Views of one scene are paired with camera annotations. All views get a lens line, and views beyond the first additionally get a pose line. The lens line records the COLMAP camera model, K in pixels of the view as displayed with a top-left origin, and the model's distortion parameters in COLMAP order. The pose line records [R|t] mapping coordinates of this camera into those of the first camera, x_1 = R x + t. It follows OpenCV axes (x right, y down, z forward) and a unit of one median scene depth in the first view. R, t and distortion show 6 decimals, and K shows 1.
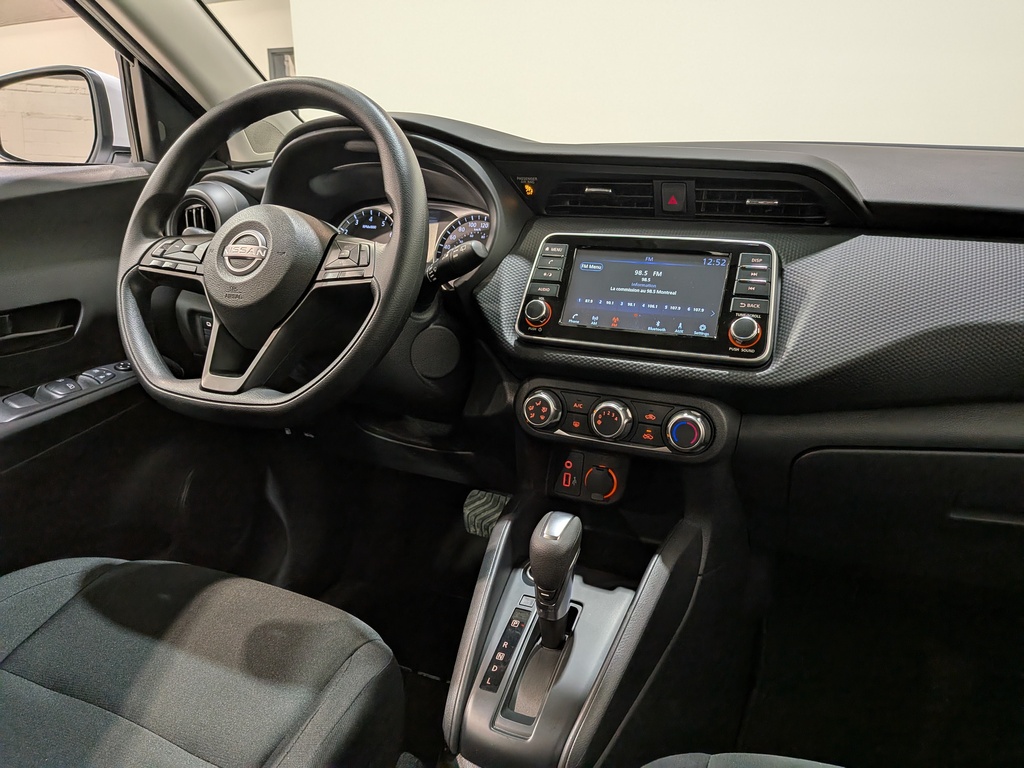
lens RADIAL K [[743.2, 0, 514.5], [0, 743.2, 410.3], [0, 0, 1]] dist [0.062452, -0.111885]
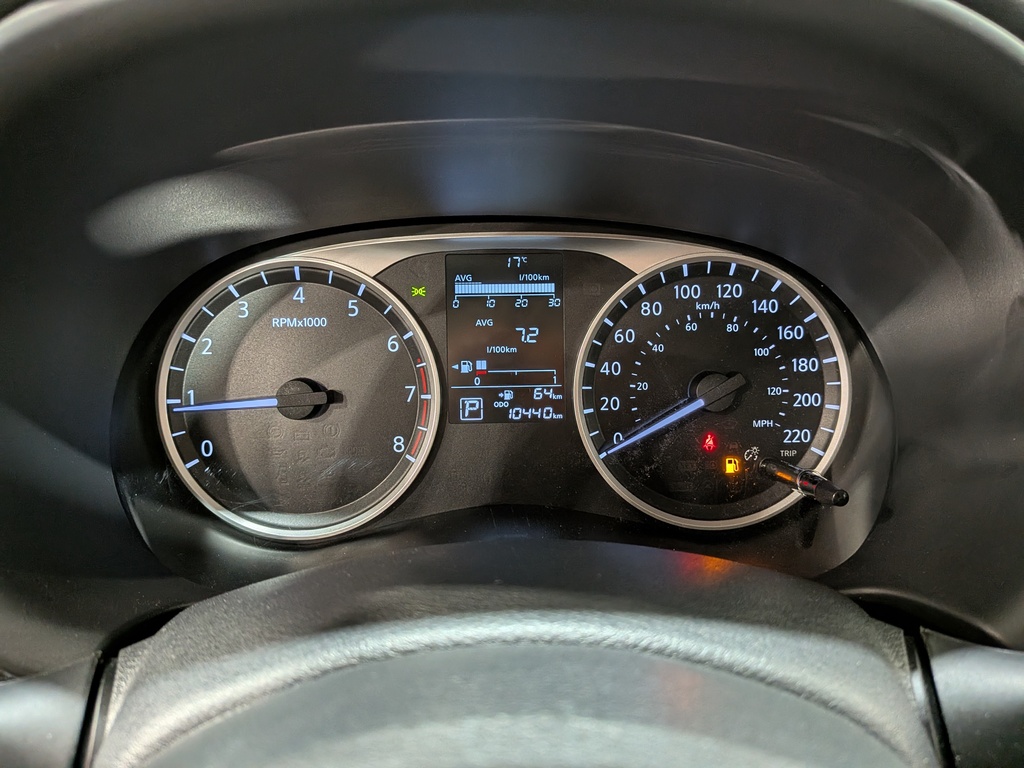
lens RADIAL K [[743.2, 0, 519.3], [0, 743.2, 384.3], [0, 0, 1]] dist [0.062452, -0.111885]
pose [[0.894790, -0.183753, 0.406922, -0.322069], [0.154332, 0.982498, 0.104301, -0.319897], [-0.418966, -0.030526, 0.907489, 0.931647]]
